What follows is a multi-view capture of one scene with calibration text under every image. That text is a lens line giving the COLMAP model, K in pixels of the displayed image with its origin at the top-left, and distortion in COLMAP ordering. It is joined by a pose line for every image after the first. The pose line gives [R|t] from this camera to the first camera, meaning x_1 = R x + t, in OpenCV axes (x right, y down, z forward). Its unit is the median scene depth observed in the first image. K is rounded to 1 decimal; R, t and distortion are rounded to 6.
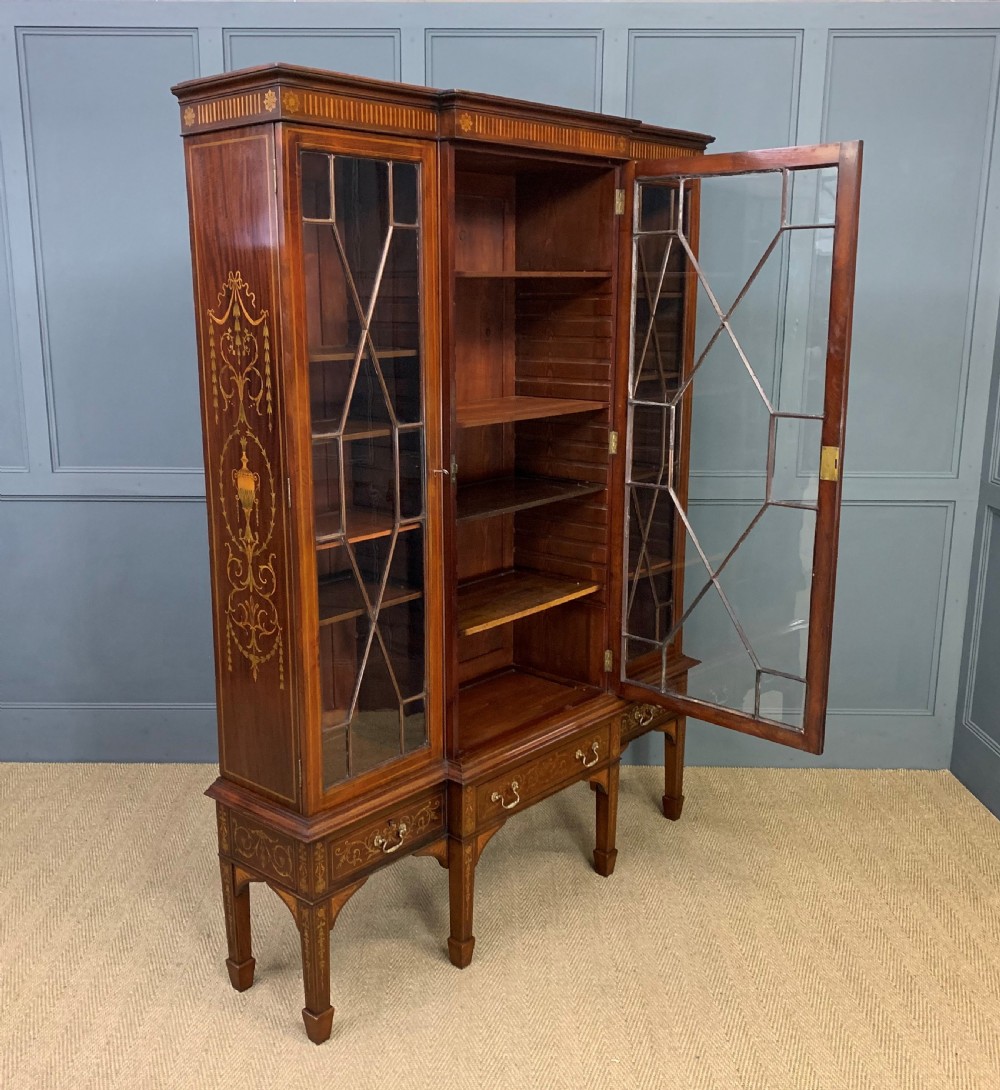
lens RADIAL K [[1157.6, 0, 462.1], [0, 1157.6, 543.2], [0, 0, 1]] dist [0.055156, 0.000000]
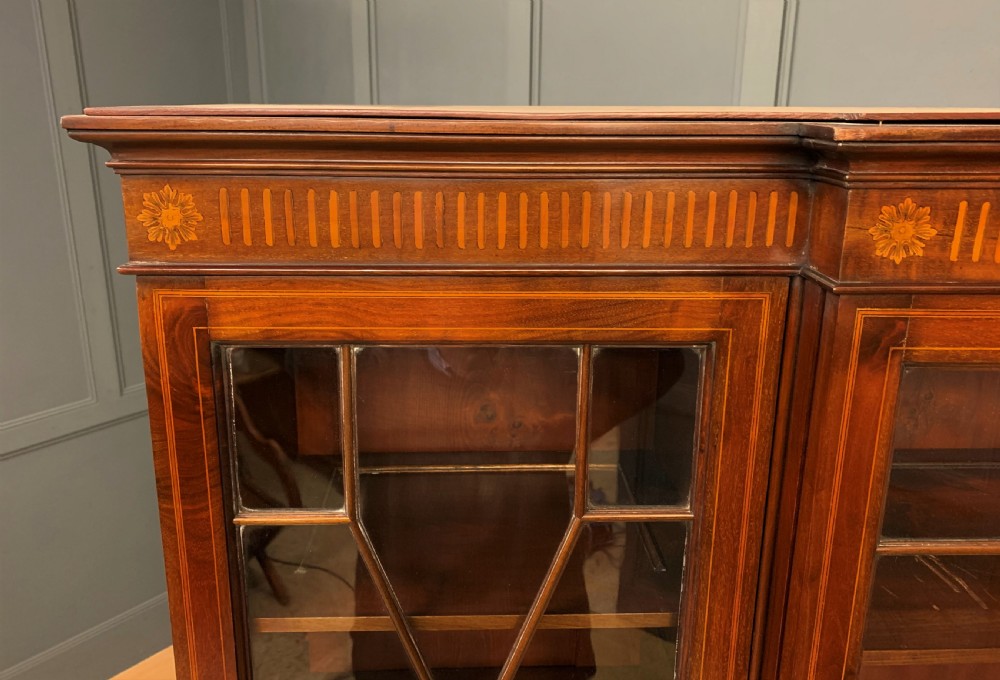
lens RADIAL K [[799.3, 0, 499.2], [0, 799.3, 333.3], [0, 0, 1]] dist [0.008201, 0.000795]
pose [[0.712127, 0.209469, -0.670073, 0.065317], [-0.167659, 0.977577, 0.127415, -0.336056], [0.681738, 0.021608, 0.731278, 0.775790]]
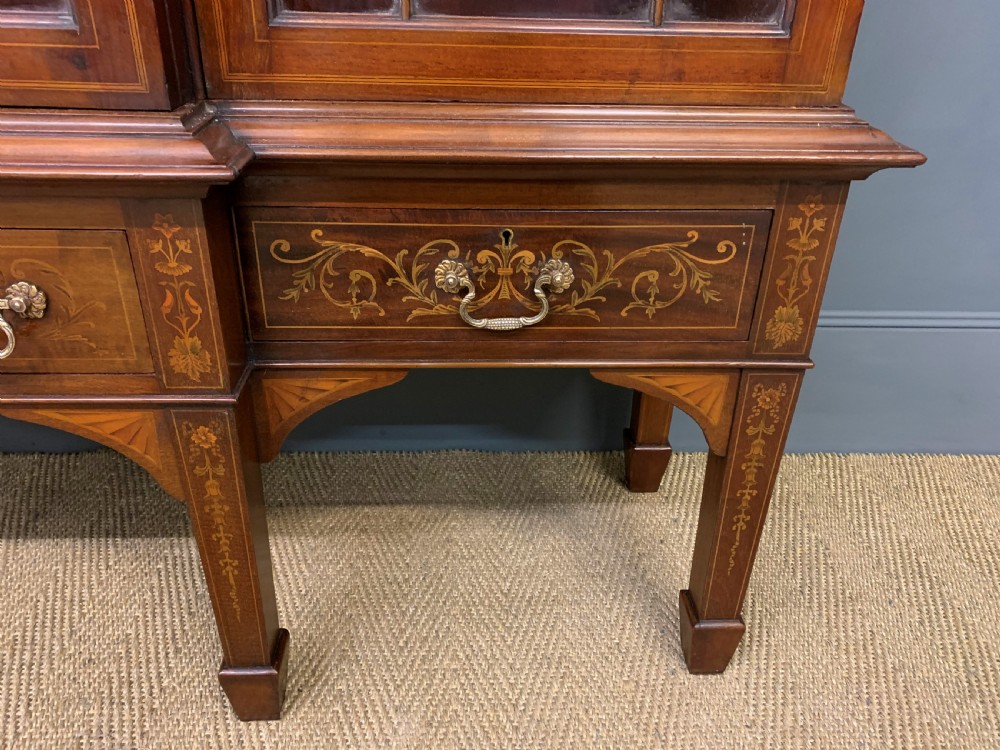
lens RADIAL K [[793.7, 0, 493.6], [0, 793.7, 368.0], [0, 0, 1]] dist [0.042527, -0.041845]
pose [[0.700793, 0.365593, -0.612561, 0.352777], [-0.184494, 0.922363, 0.339424, 0.143065], [0.689095, -0.124852, 0.713835, 1.171846]]
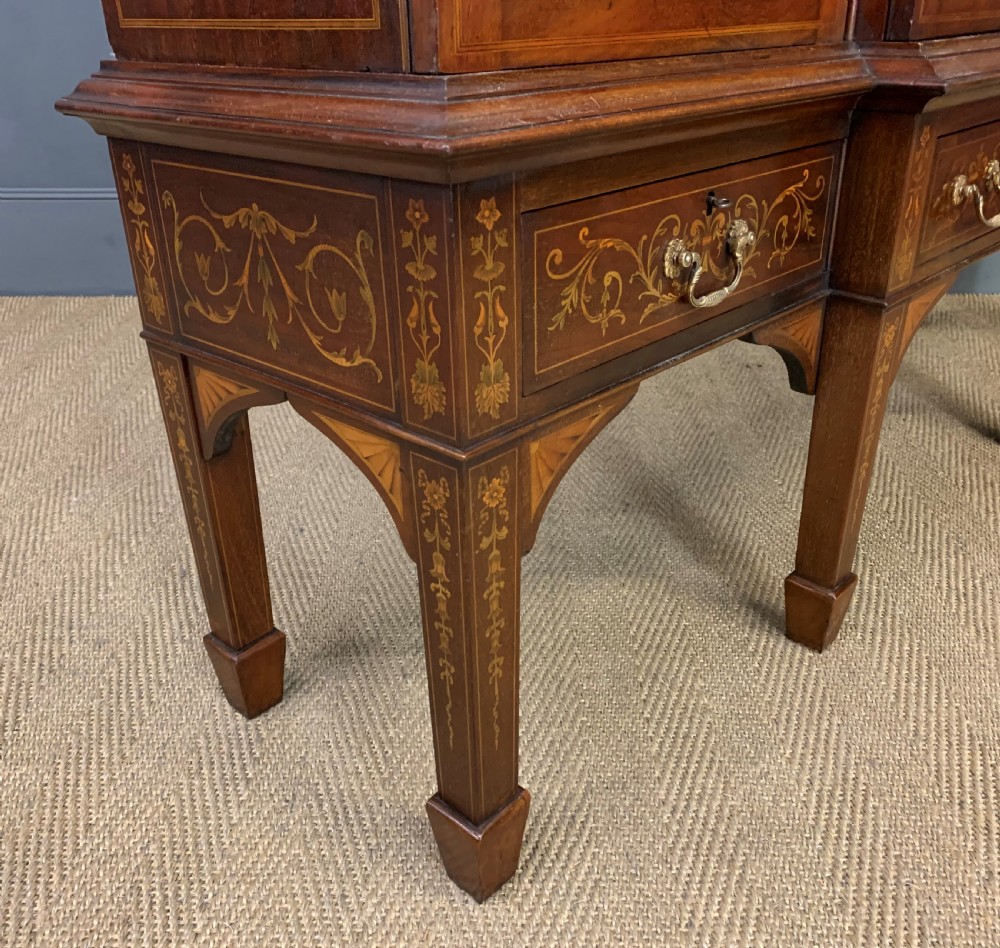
lens RADIAL K [[975.6, 0, 509.7], [0, 975.6, 466.0], [0, 0, 1]] dist [0.034416, 0.000000]
pose [[0.999968, -0.007969, 0.000453, -0.117024], [0.007681, 0.976181, 0.216820, 0.262247], [-0.002170, -0.216810, 0.976212, 0.782222]]
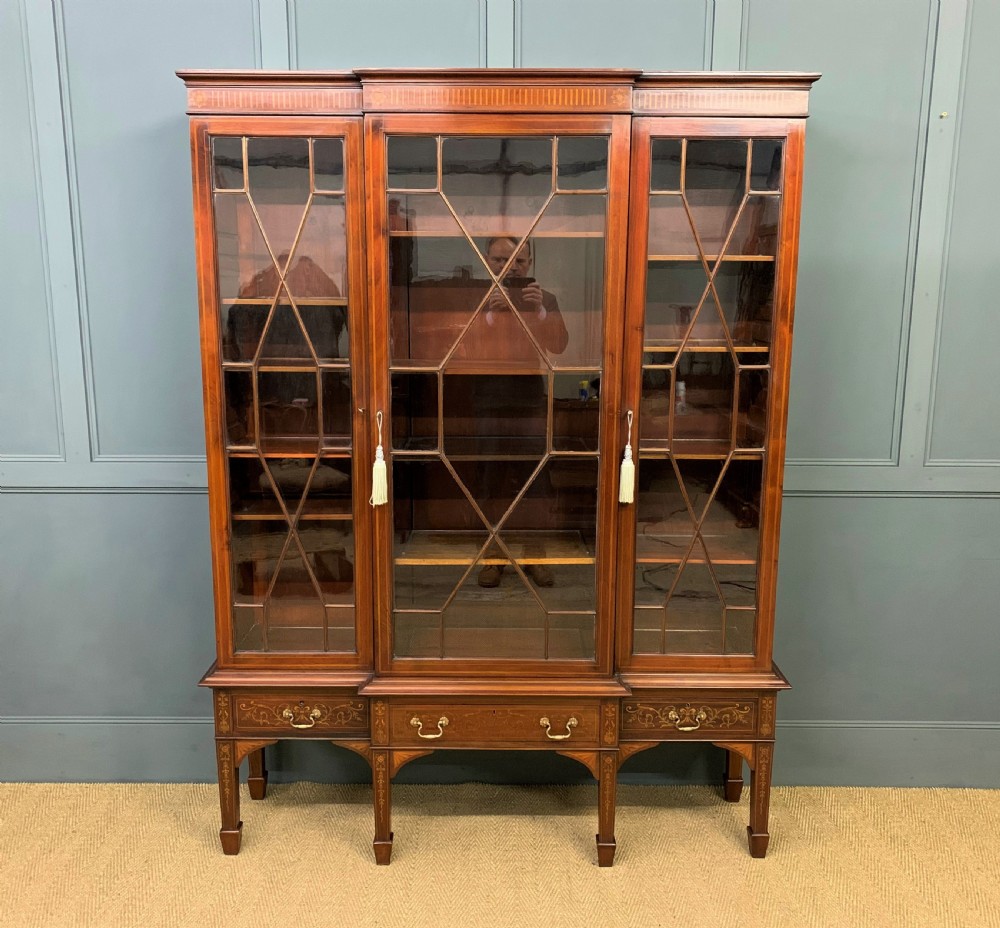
lens RADIAL K [[950.7, 0, 497.6], [0, 950.7, 461.6], [0, 0, 1]] dist [0.028355, 0.000000]
pose [[0.667355, 0.145776, -0.730333, 0.767349], [-0.169667, 0.984627, 0.041498, -0.075113], [0.725155, 0.096219, 0.681830, 0.485210]]
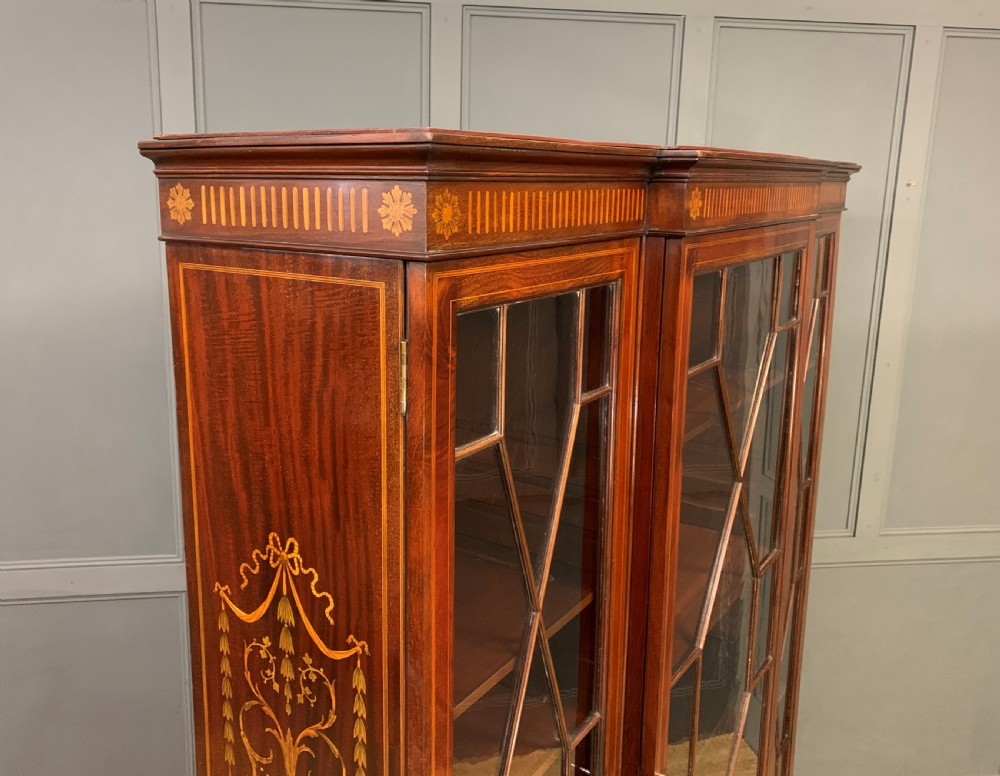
lens RADIAL K [[880.0, 0, 474.9], [0, 880.0, 358.2], [0, 0, 1]] dist [0.082774, -0.052519]
pose [[0.988174, -0.013029, 0.152780, -0.160071], [0.015235, 0.999796, -0.013280, -0.276484], [-0.152576, 0.015450, 0.988171, 0.587053]]
